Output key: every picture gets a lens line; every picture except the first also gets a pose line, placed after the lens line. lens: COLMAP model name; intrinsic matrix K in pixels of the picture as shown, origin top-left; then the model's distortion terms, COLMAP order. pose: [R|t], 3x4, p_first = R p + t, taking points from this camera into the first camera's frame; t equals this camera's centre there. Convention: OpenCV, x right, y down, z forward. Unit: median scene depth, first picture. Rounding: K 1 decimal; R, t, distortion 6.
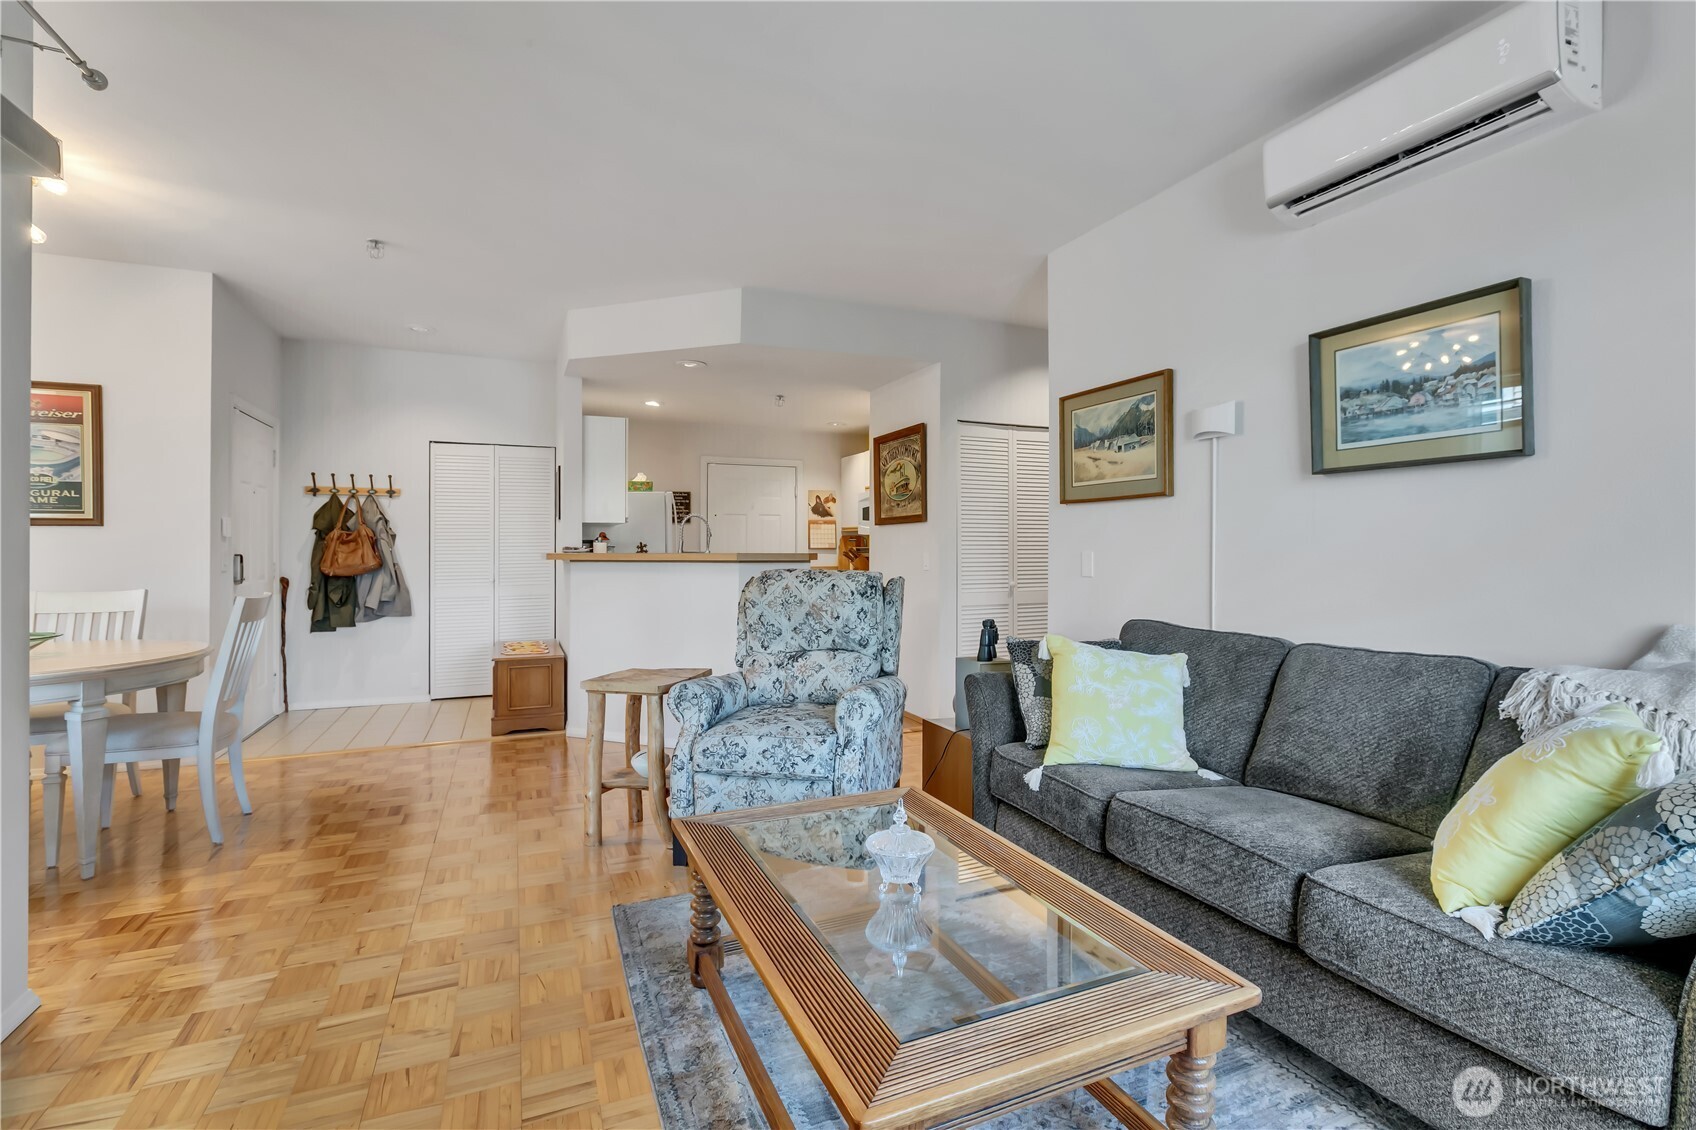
lens RADIAL K [[785.2, 0, 872.2], [0, 785.2, 553.2], [0, 0, 1]] dist [-0.001812, 0.001126]
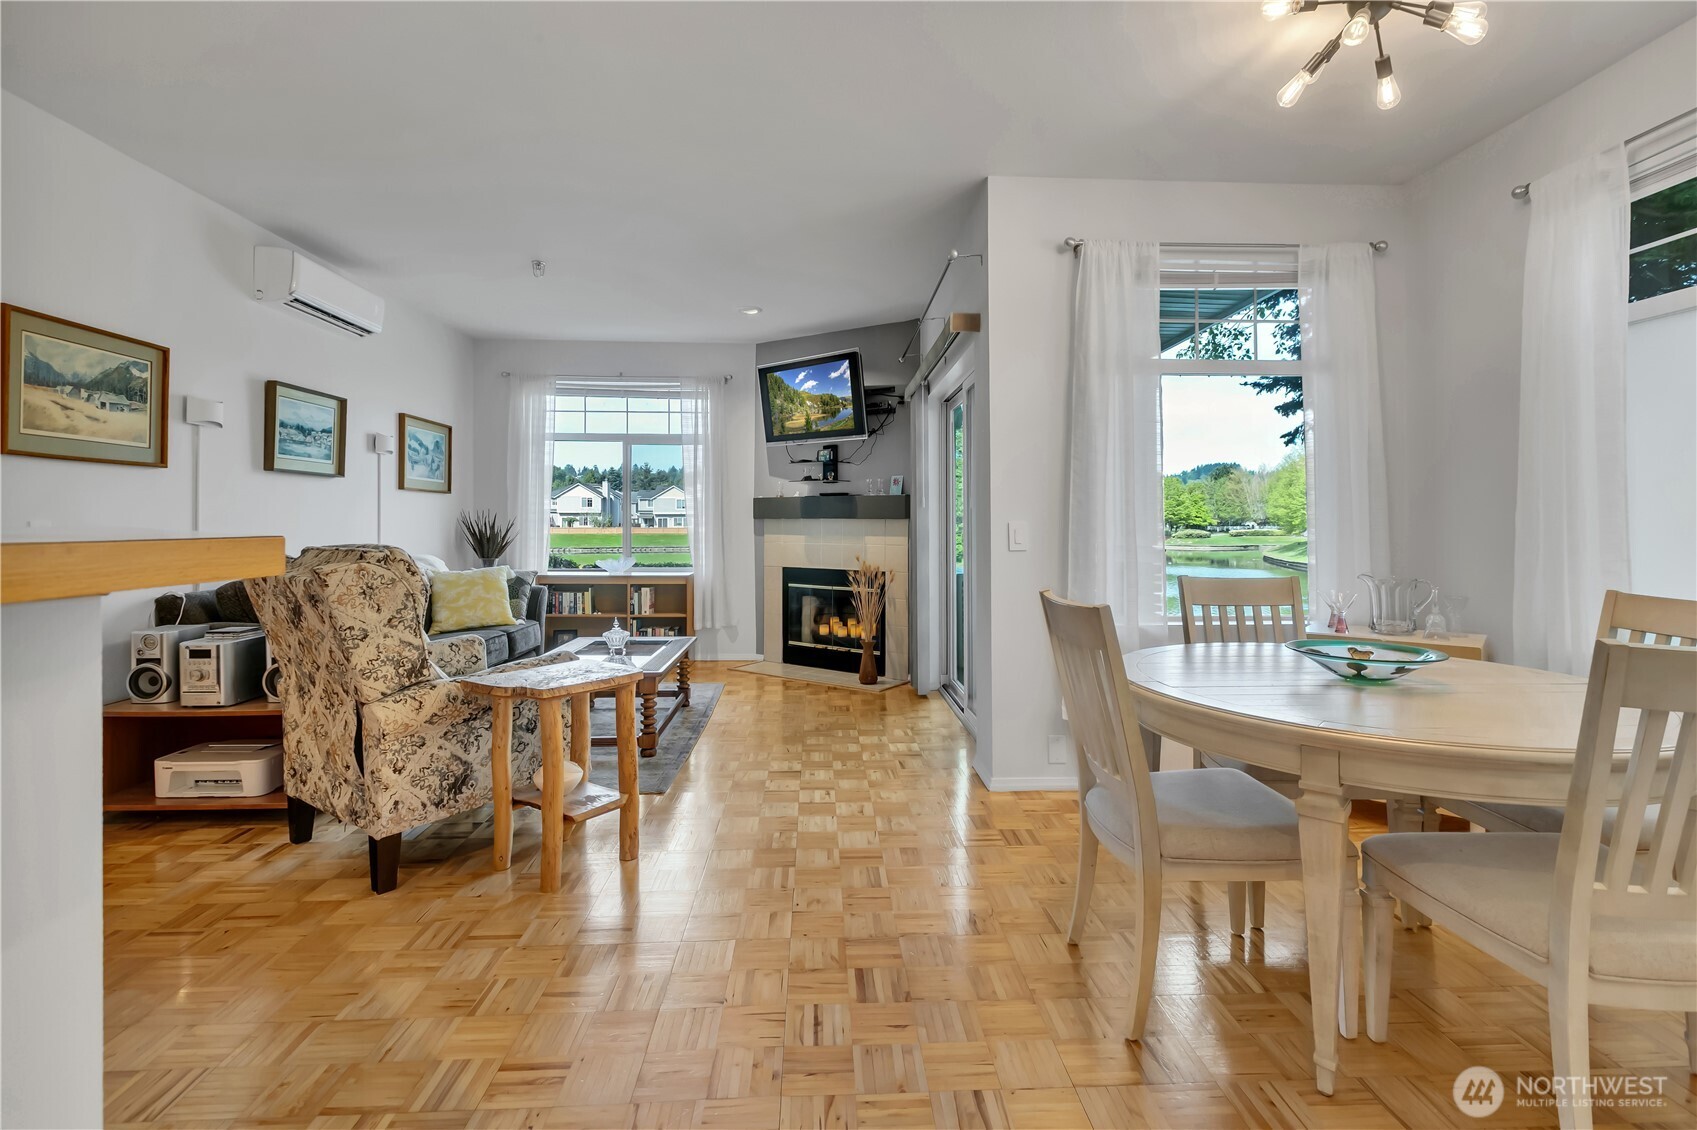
lens RADIAL K [[785.6, 0, 861.7], [0, 785.6, 521.0], [0, 0, 1]] dist [-0.001812, 0.001126]
pose [[-0.932832, 0.000059, 0.360311, -0.634820], [0.001055, 0.999996, 0.002568, -0.003632], [-0.360309, 0.002776, -0.932829, 1.206894]]
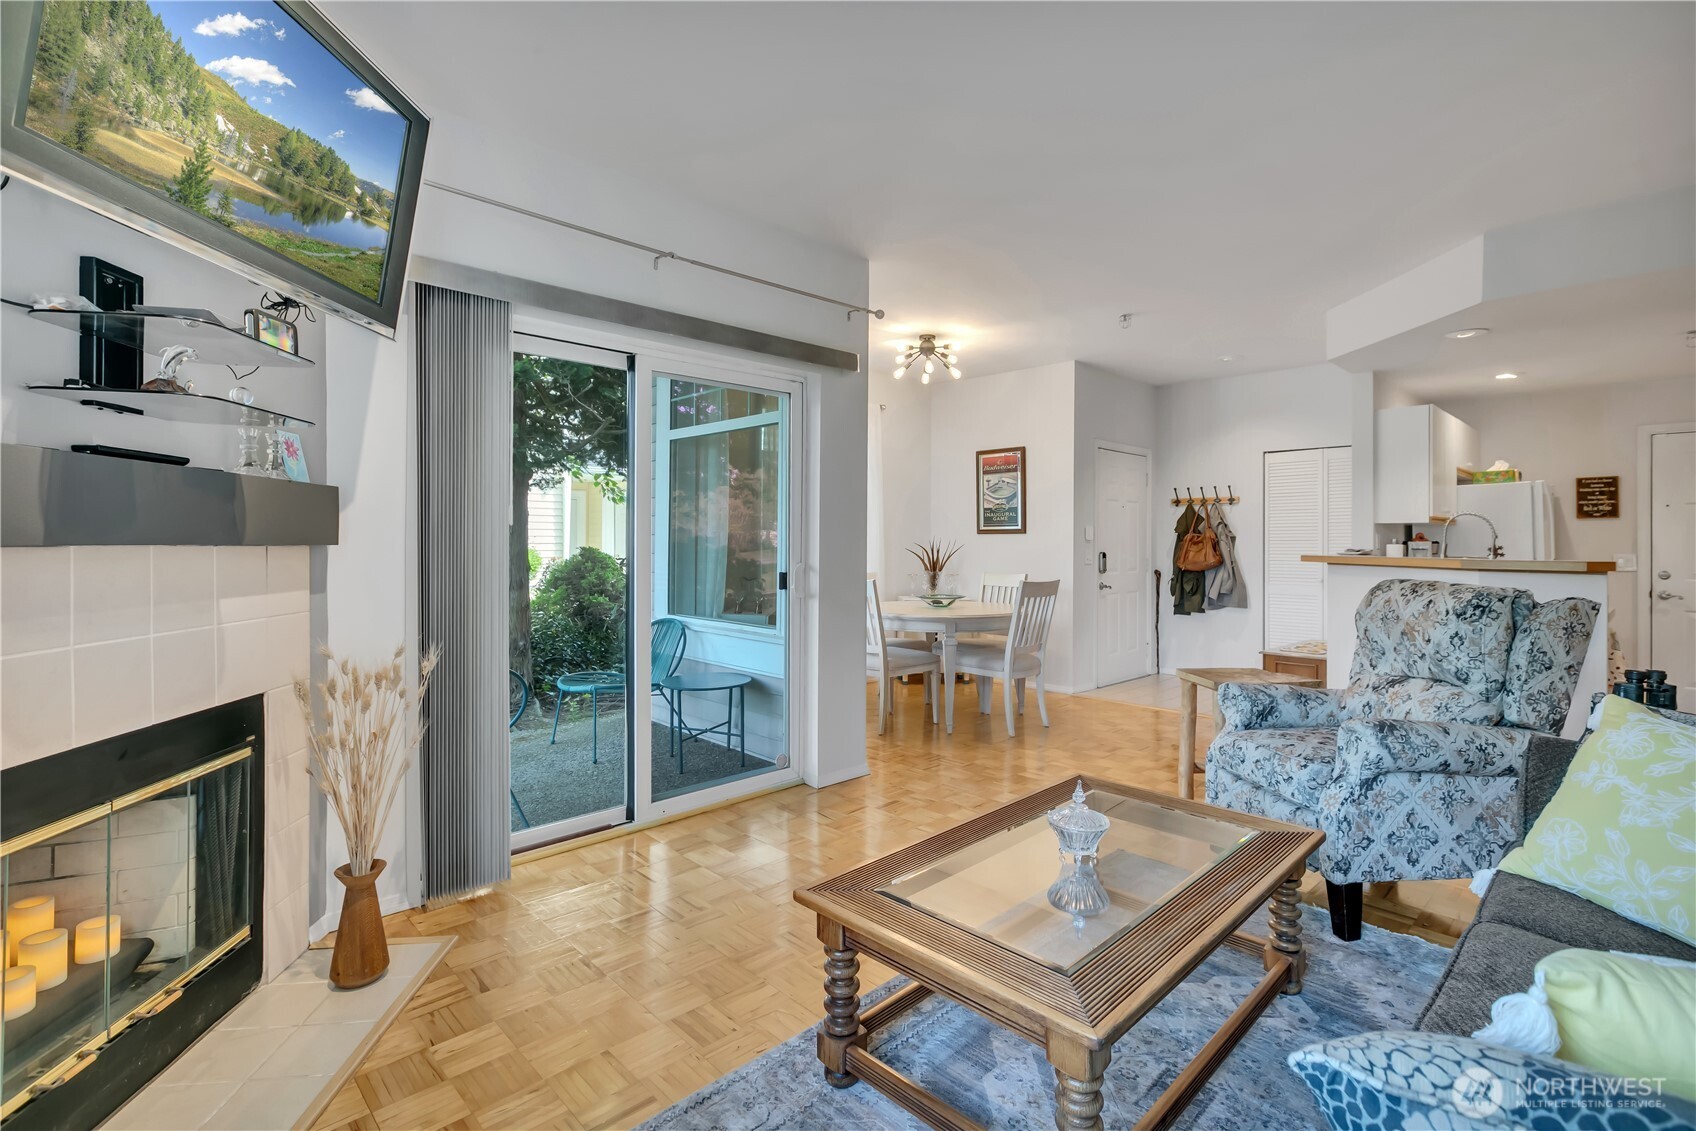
lens RADIAL K [[785.2, 0, 859.6], [0, 785.2, 540.4], [0, 0, 1]] dist [-0.001812, 0.001126]
pose [[0.342801, 0.000096, -0.939408, 0.378398], [-0.011368, 0.999927, -0.004046, -0.009184], [0.939339, 0.012067, 0.342777, 0.116348]]
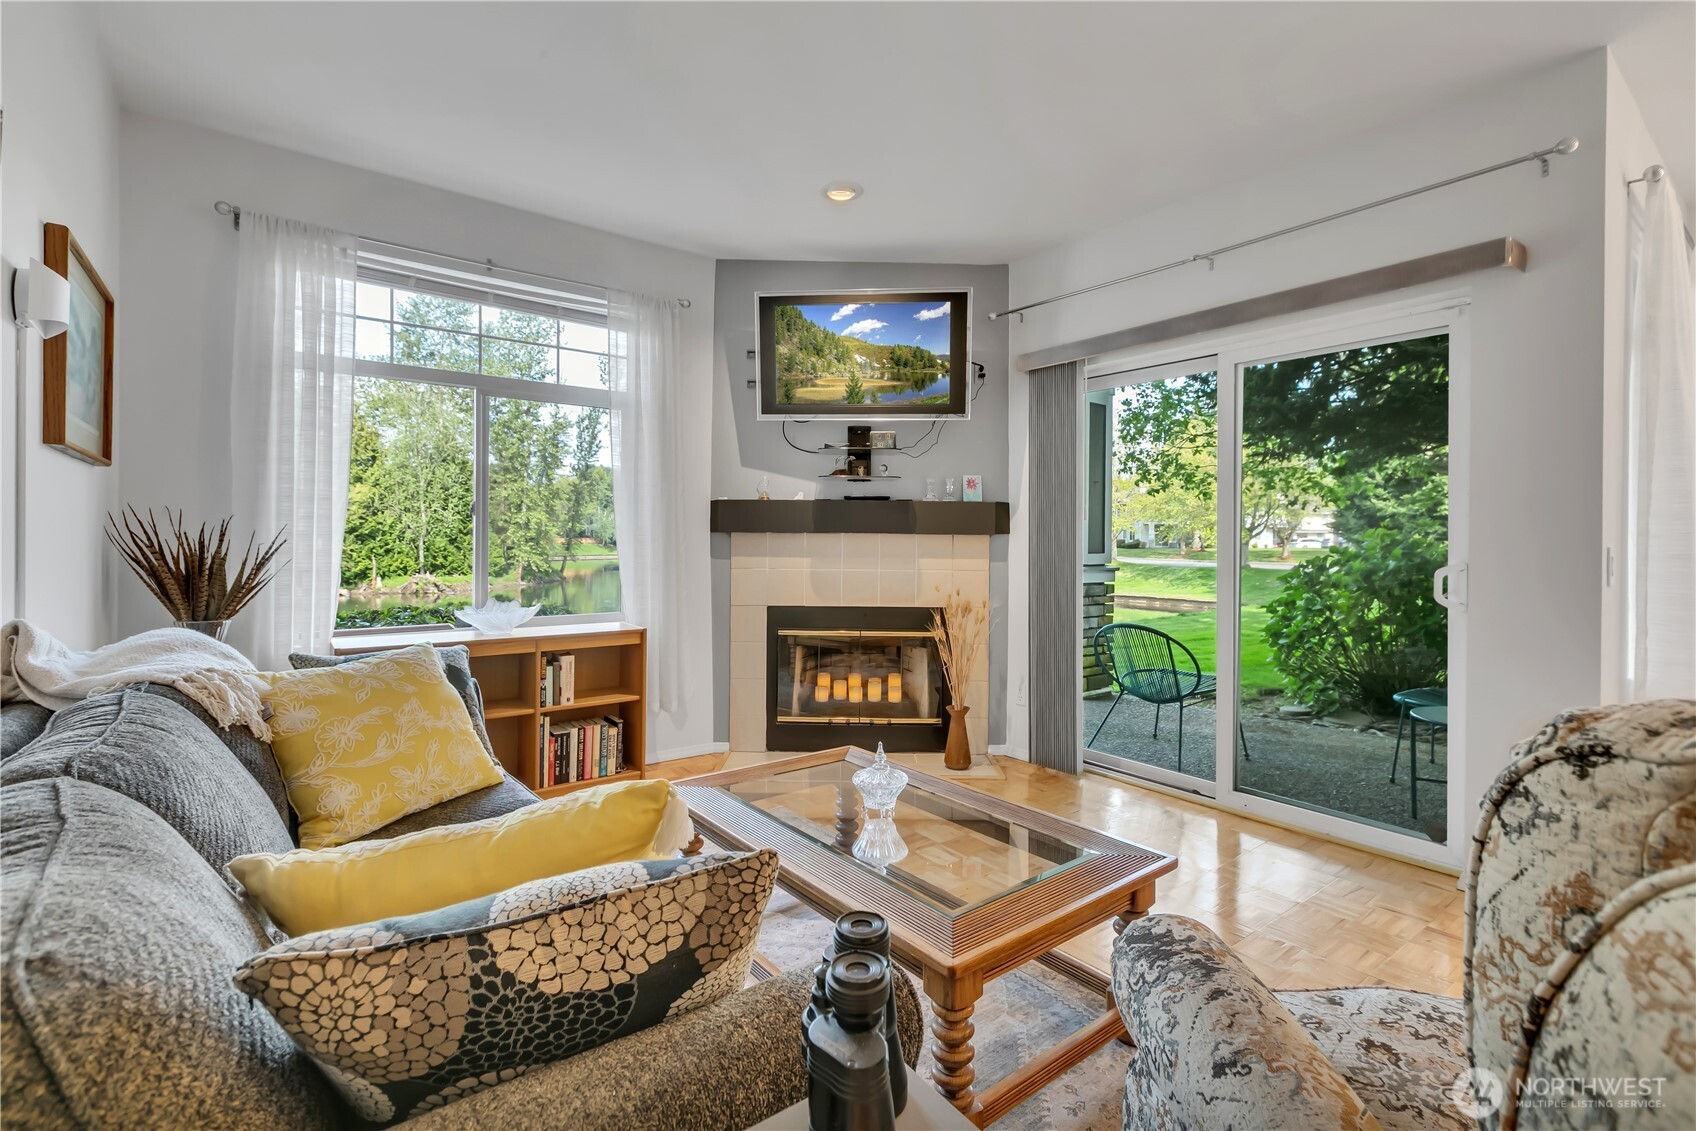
lens RADIAL K [[785.2, 0, 874.8], [0, 785.2, 536.8], [0, 0, 1]] dist [-0.001812, 0.001126]
pose [[-0.972621, -0.003632, -0.232370, 0.128181], [-0.005528, 0.999957, 0.007507, -0.006878], [0.232333, 0.008586, -0.972598, 0.857048]]
